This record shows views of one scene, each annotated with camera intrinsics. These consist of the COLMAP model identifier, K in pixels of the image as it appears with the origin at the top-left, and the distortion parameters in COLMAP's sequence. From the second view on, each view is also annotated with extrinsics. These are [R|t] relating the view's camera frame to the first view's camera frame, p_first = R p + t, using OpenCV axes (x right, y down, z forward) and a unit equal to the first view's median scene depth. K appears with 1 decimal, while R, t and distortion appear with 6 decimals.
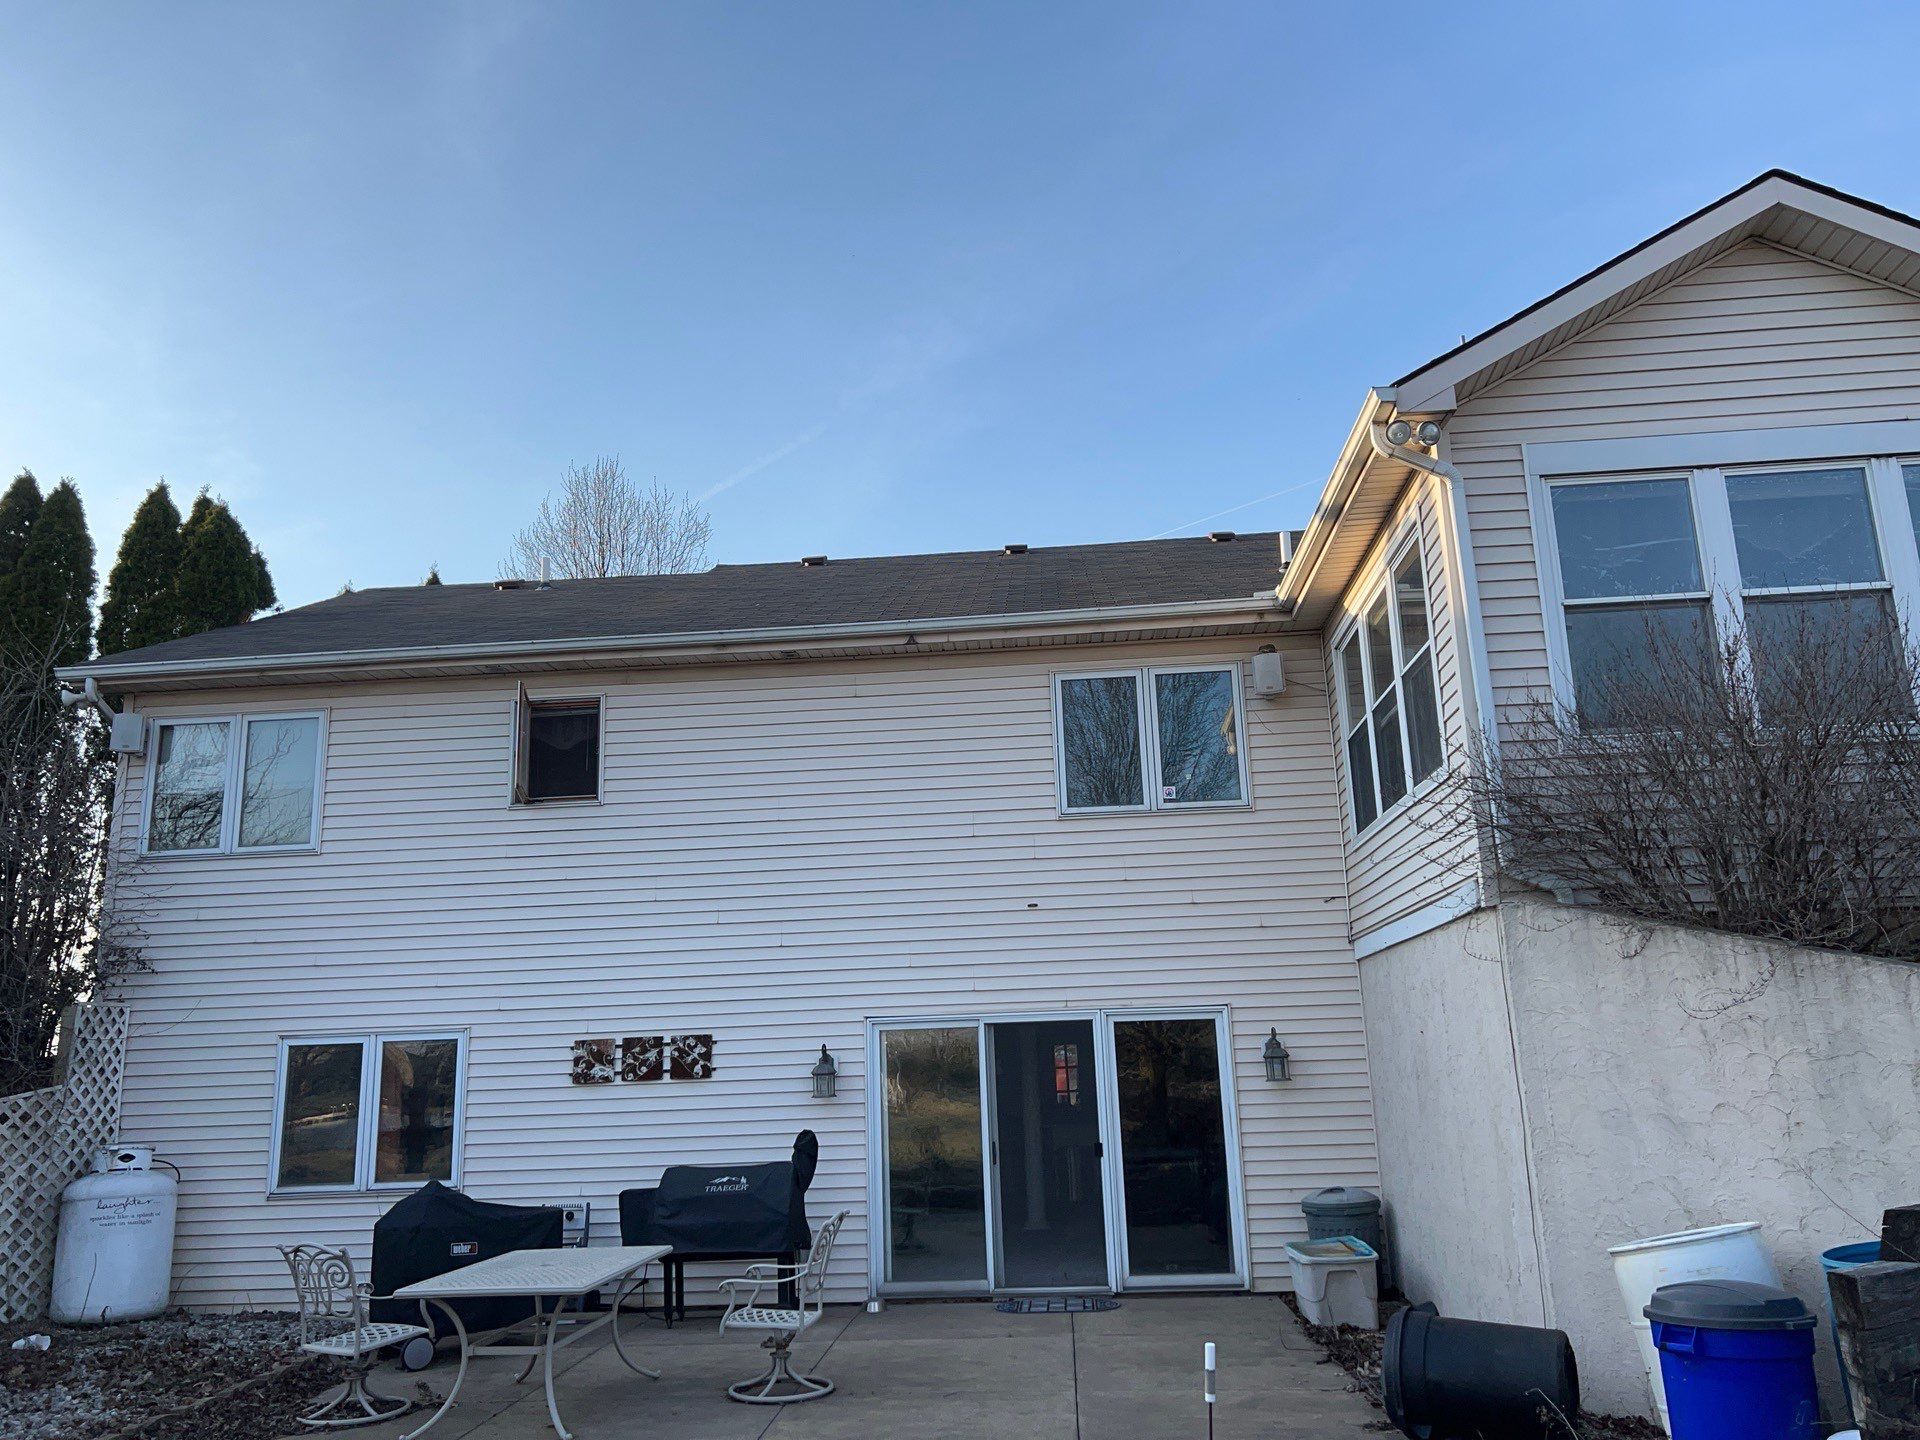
lens RADIAL K [[1423.8, 0, 947.4], [0, 1423.8, 735.0], [0, 0, 1]] dist [0.068184, -0.069994]
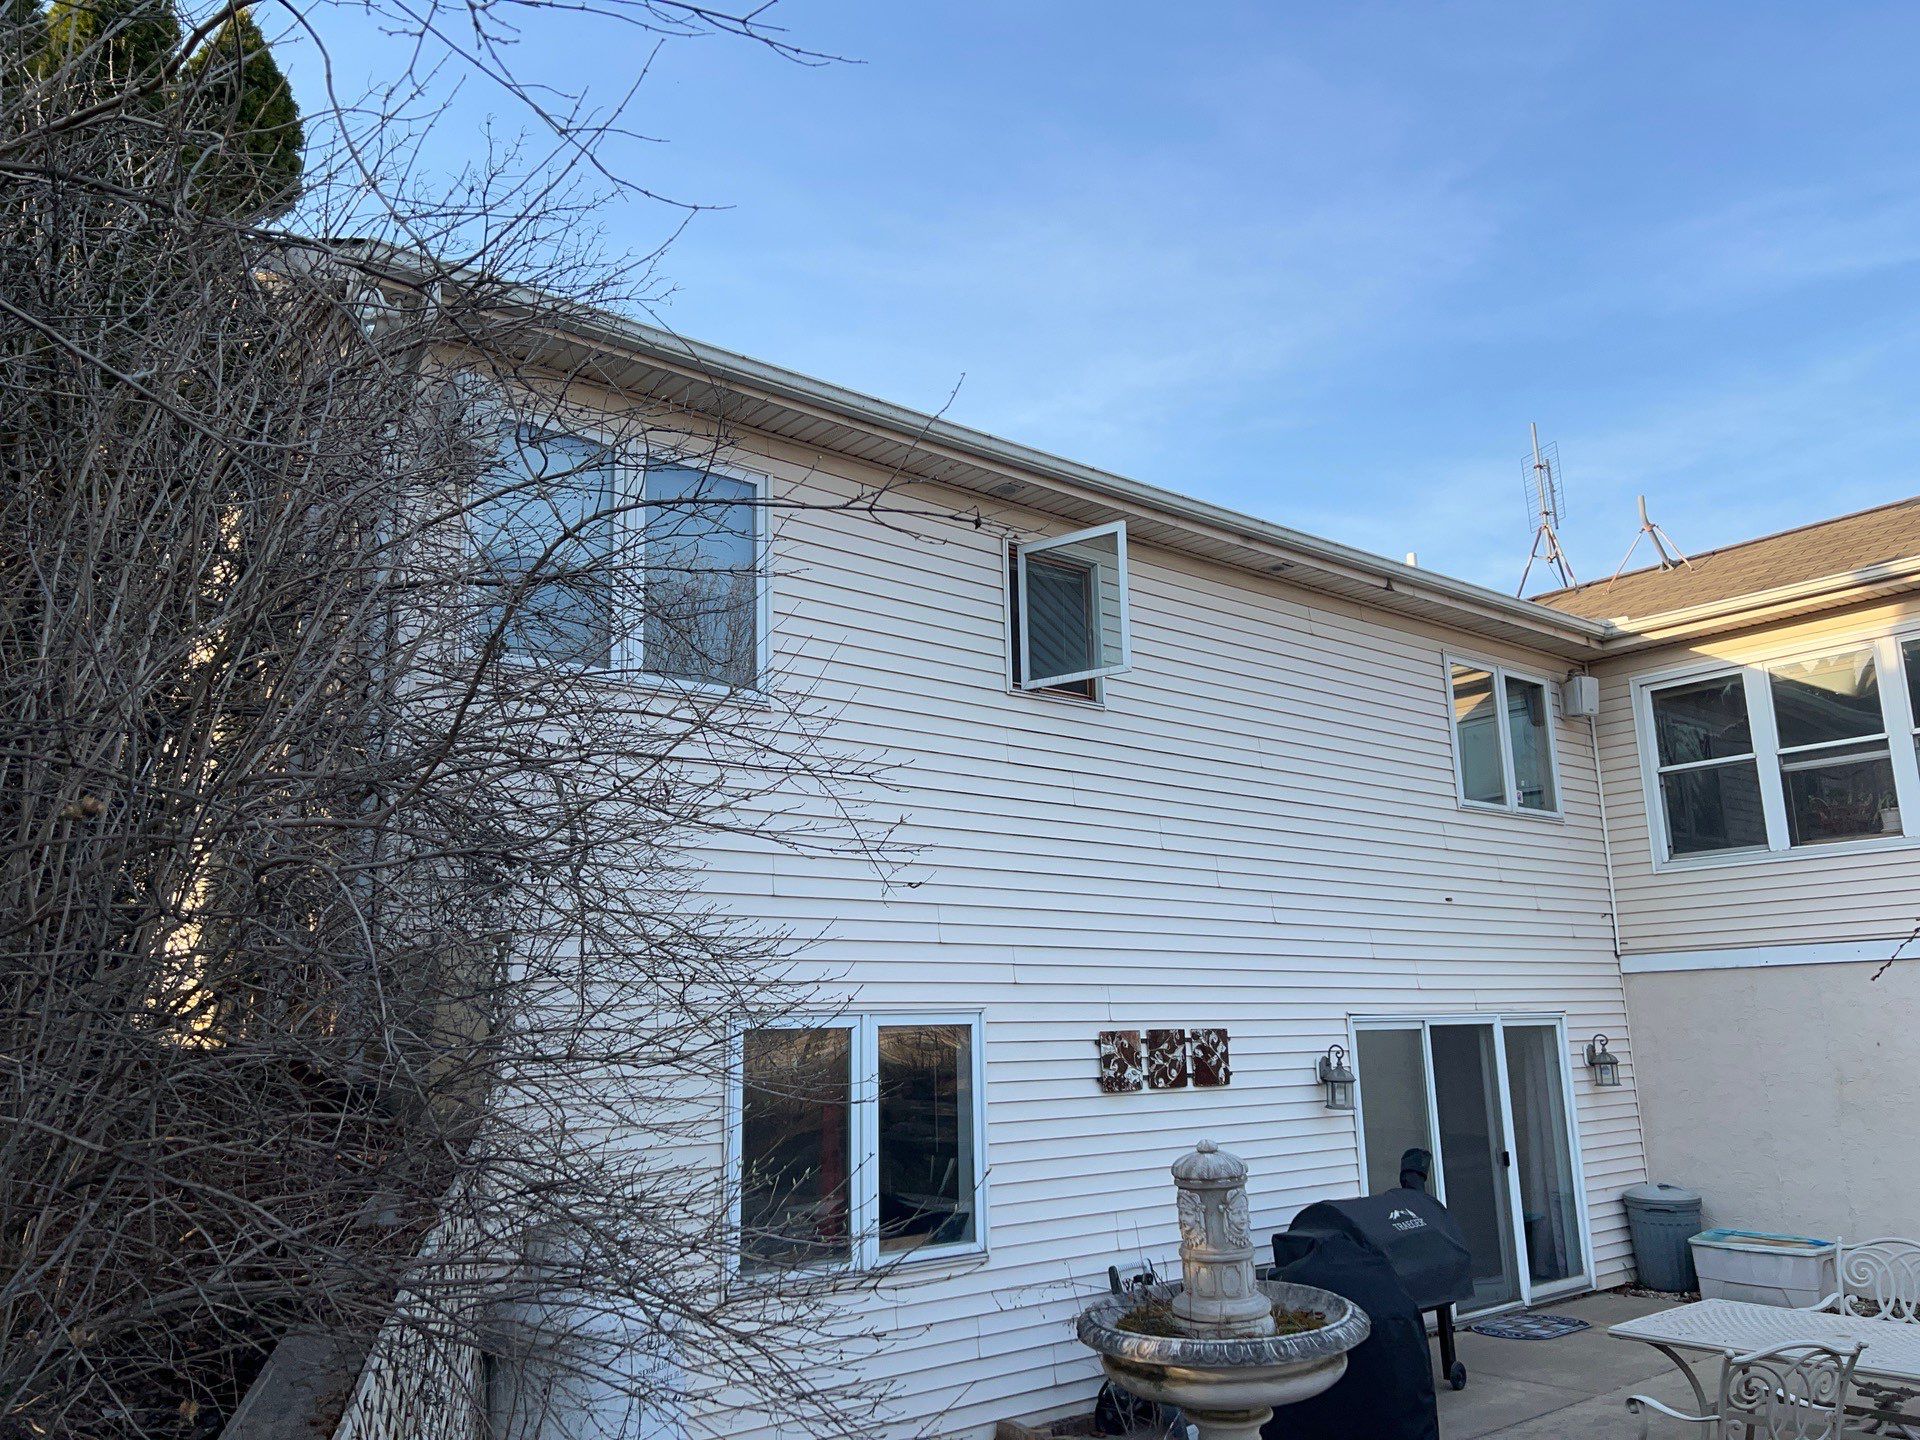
lens RADIAL K [[1427.2, 0, 942.7], [0, 1427.2, 732.2], [0, 0, 1]] dist [0.070986, -0.071210]
pose [[0.722366, 0.160166, 0.672706, -0.826531], [-0.155725, 0.985497, -0.067418, 0.128128], [-0.673748, -0.056057, 0.736832, 0.542949]]
